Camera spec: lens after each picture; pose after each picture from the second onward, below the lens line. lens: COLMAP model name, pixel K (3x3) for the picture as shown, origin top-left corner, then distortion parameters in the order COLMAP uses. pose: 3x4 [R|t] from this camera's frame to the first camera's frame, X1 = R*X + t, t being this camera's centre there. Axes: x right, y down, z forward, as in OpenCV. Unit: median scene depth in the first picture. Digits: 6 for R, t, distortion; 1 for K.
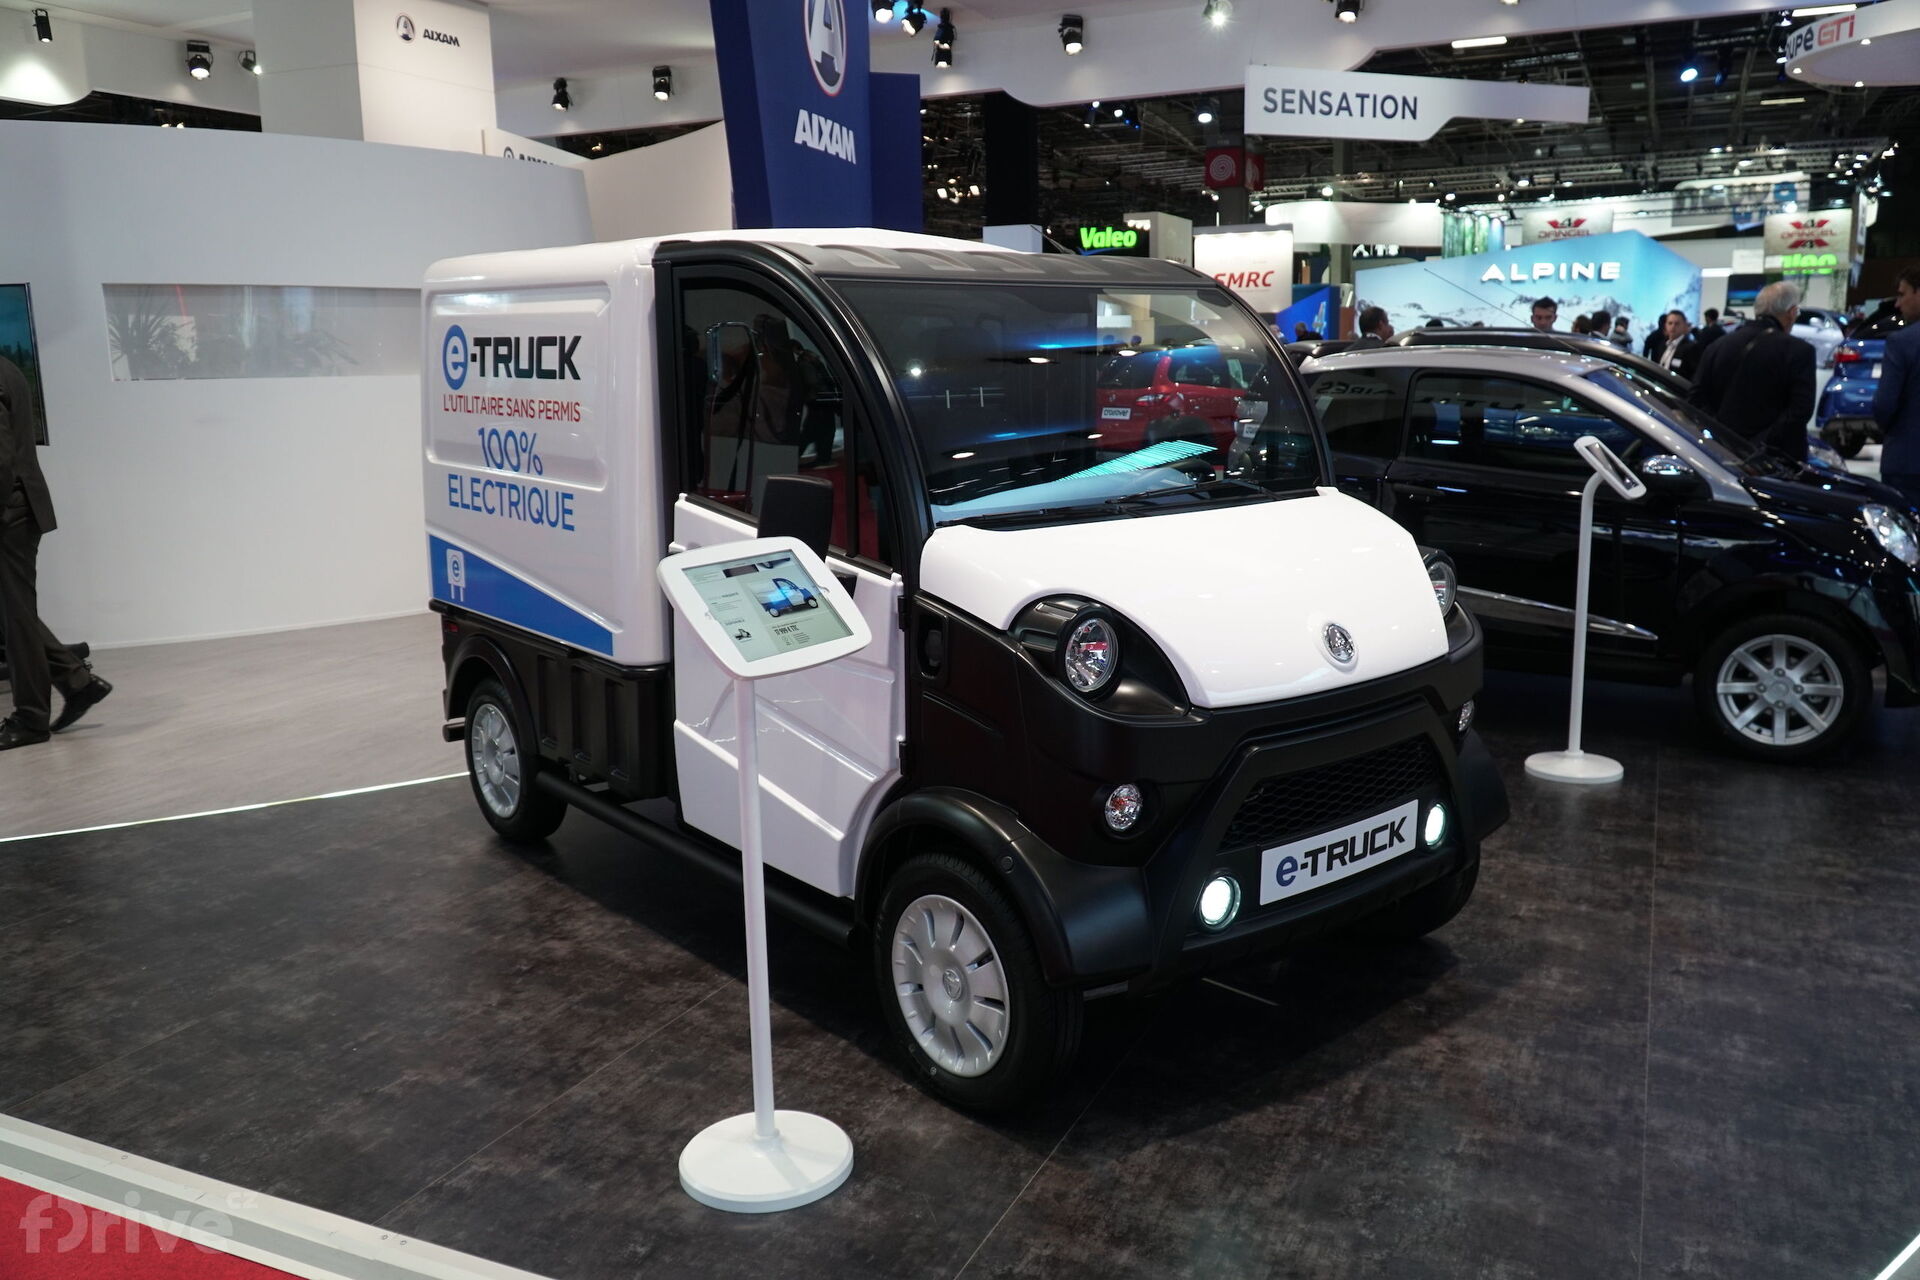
lens RADIAL K [[1518.9, 0, 953.8], [0, 1518.9, 643.2], [0, 0, 1]] dist [0.015403, -0.015679]
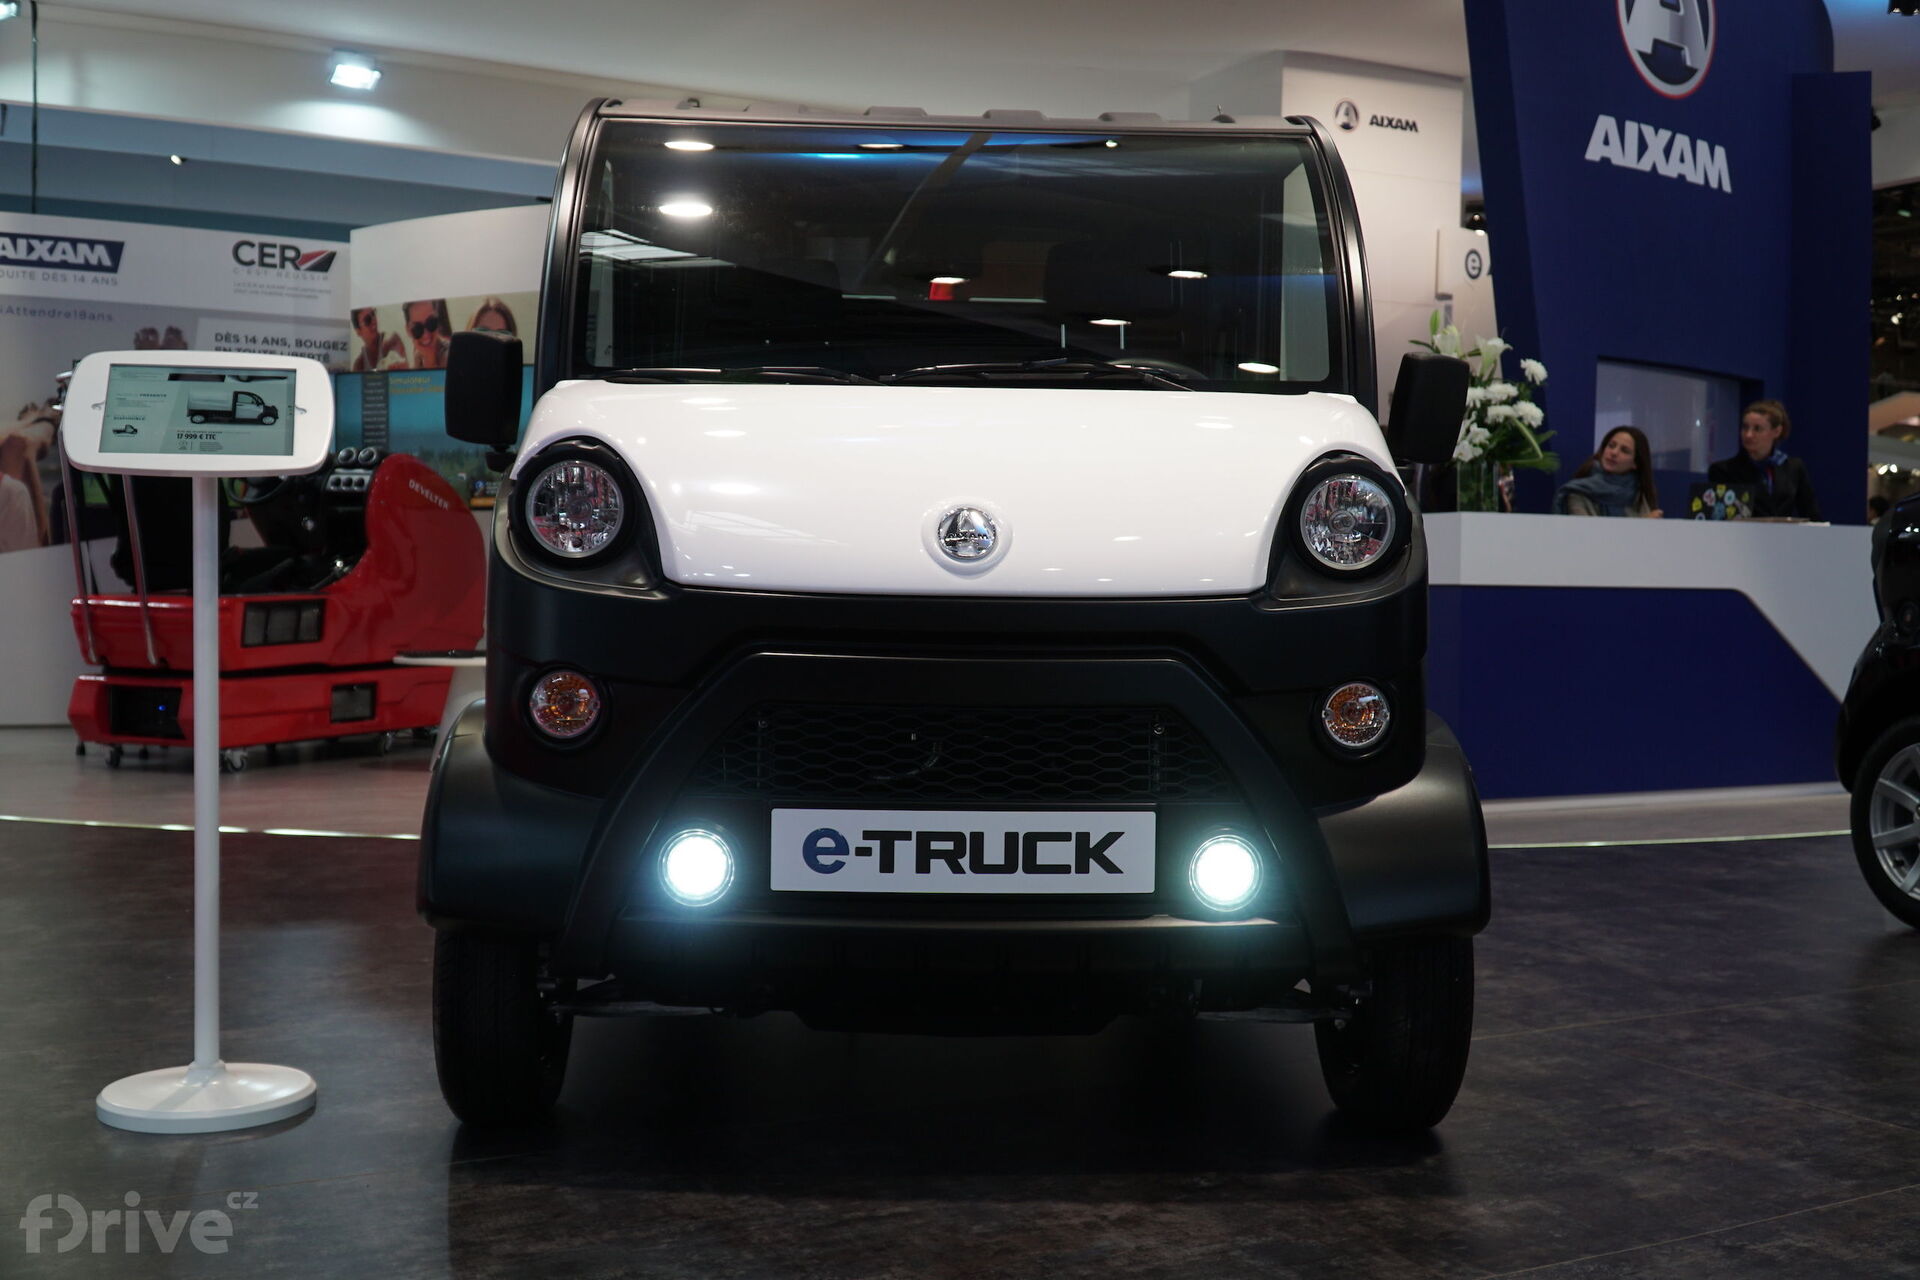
lens RADIAL K [[1936.5, 0, 961.9], [0, 1936.5, 634.2], [0, 0, 1]] dist [0.065571, 0.000000]
pose [[0.795200, 0.045837, -0.604612, 0.591762], [-0.139017, 0.984360, -0.108211, 0.104722], [0.590196, 0.170101, 0.789135, 0.248525]]
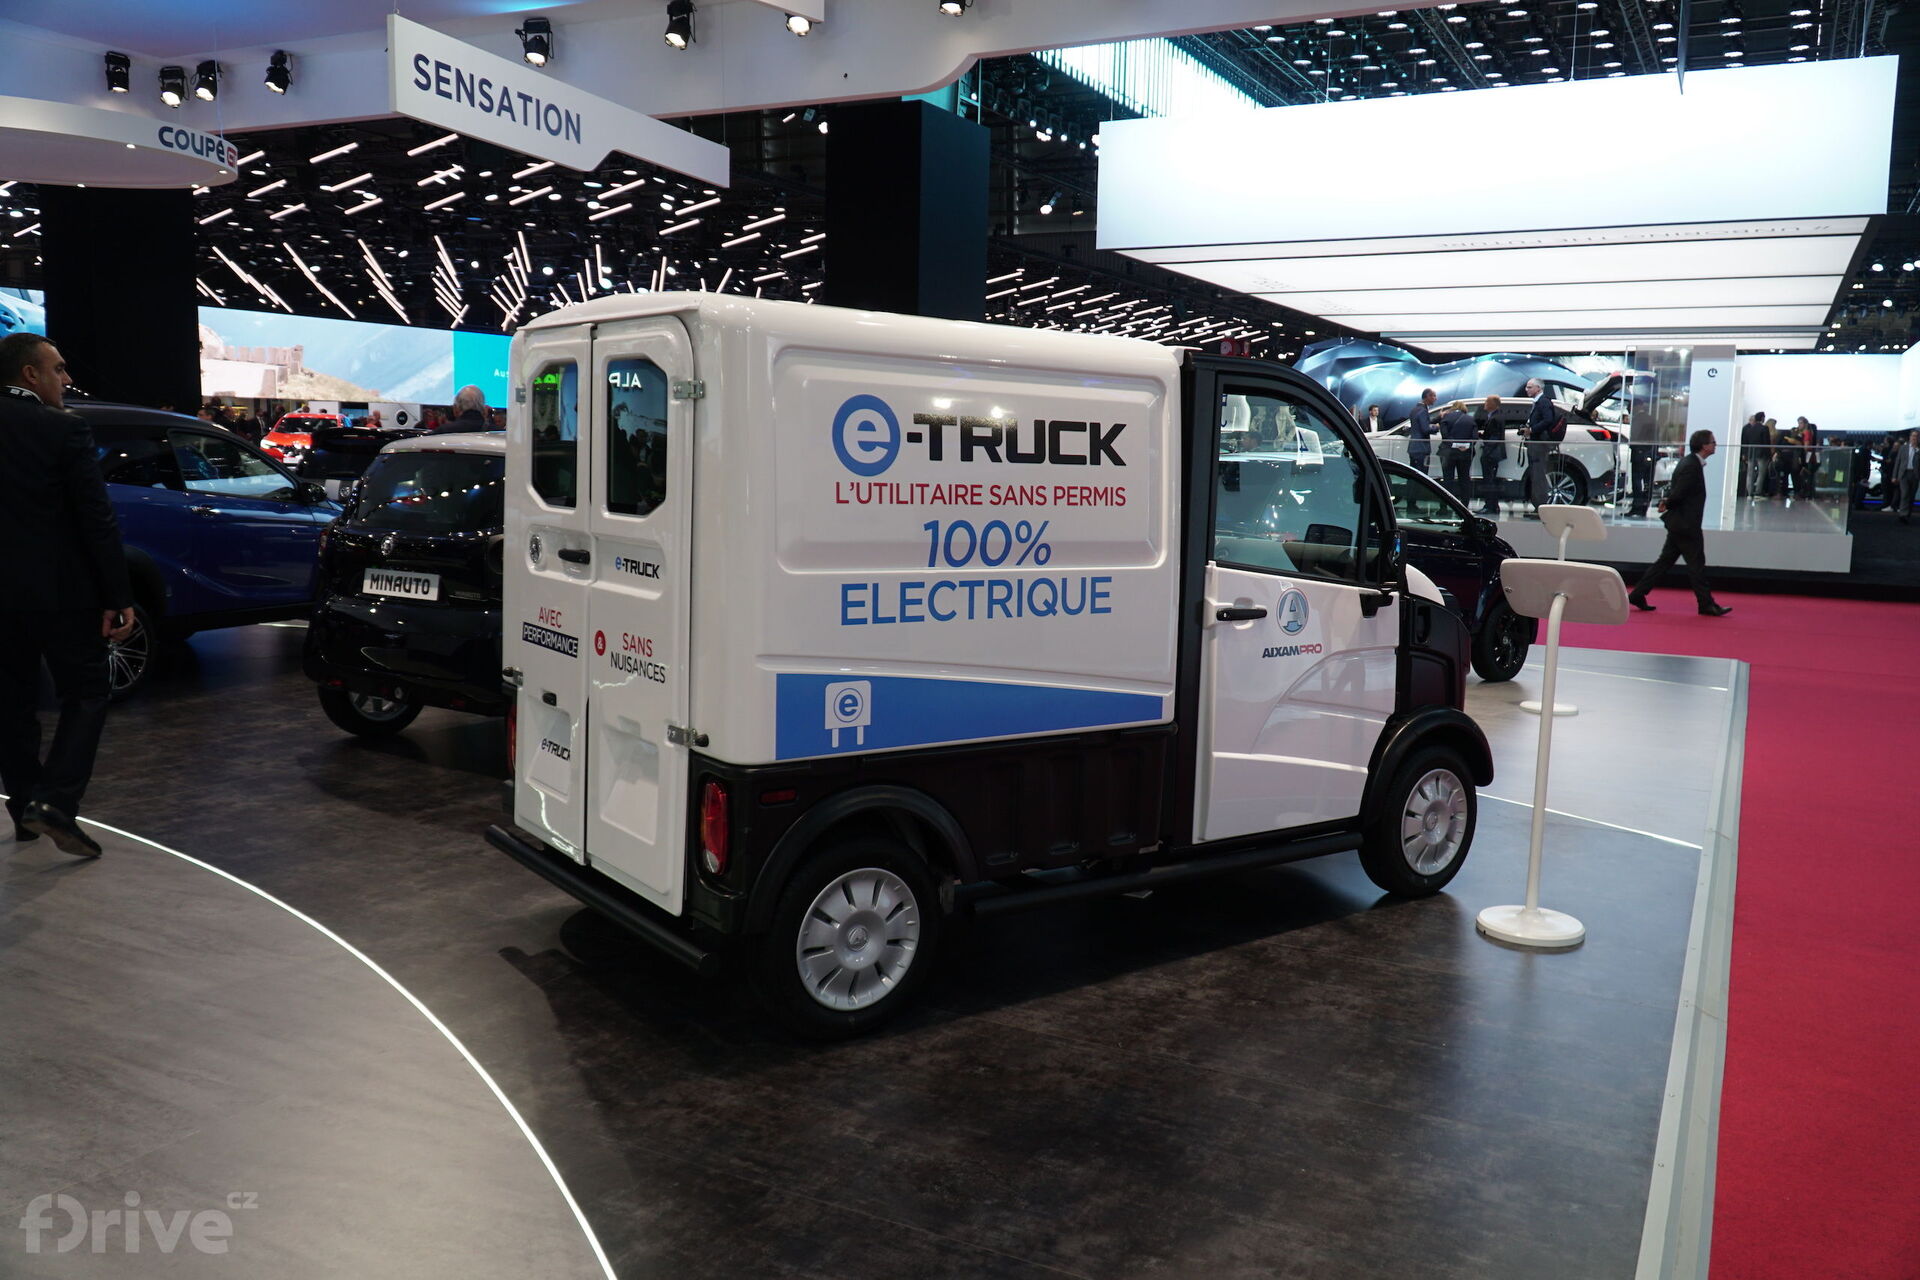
lens RADIAL K [[1518.9, 0, 968.5], [0, 1518.9, 640.8], [0, 0, 1]] dist [0.015403, -0.015679]
pose [[0.043882, -0.113475, 0.992571, -1.273174], [0.163375, 0.980969, 0.104925, -0.178398], [-0.985588, 0.157557, 0.061586, 1.037703]]
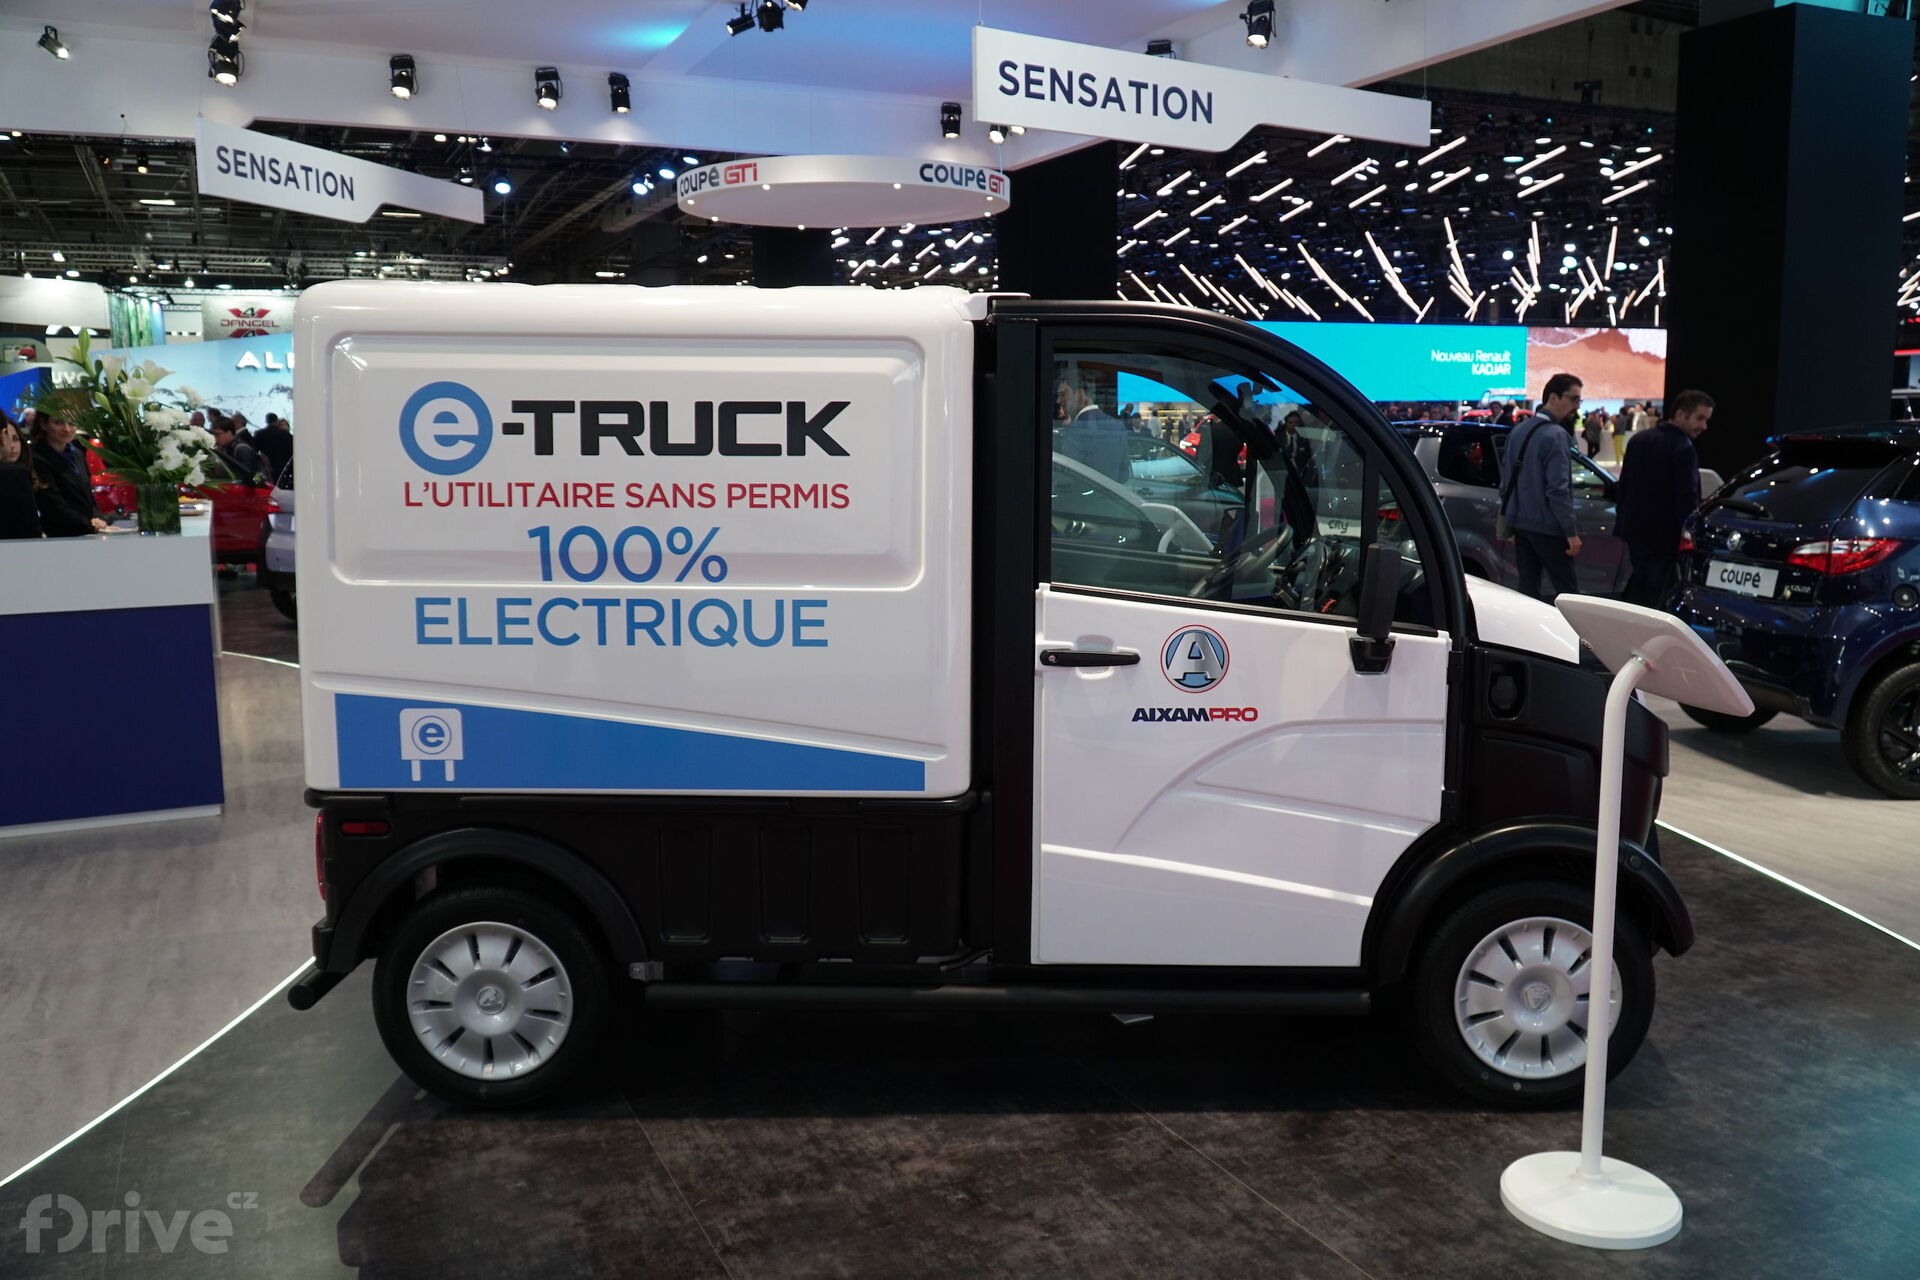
lens RADIAL K [[1518.9, 0, 964.1], [0, 1518.9, 642.6], [0, 0, 1]] dist [0.015403, -0.015679]
pose [[0.638162, -0.098140, 0.763622, -0.809835], [0.143395, 0.989638, 0.007352, -0.071381], [-0.756431, 0.104808, 0.645622, 0.437456]]
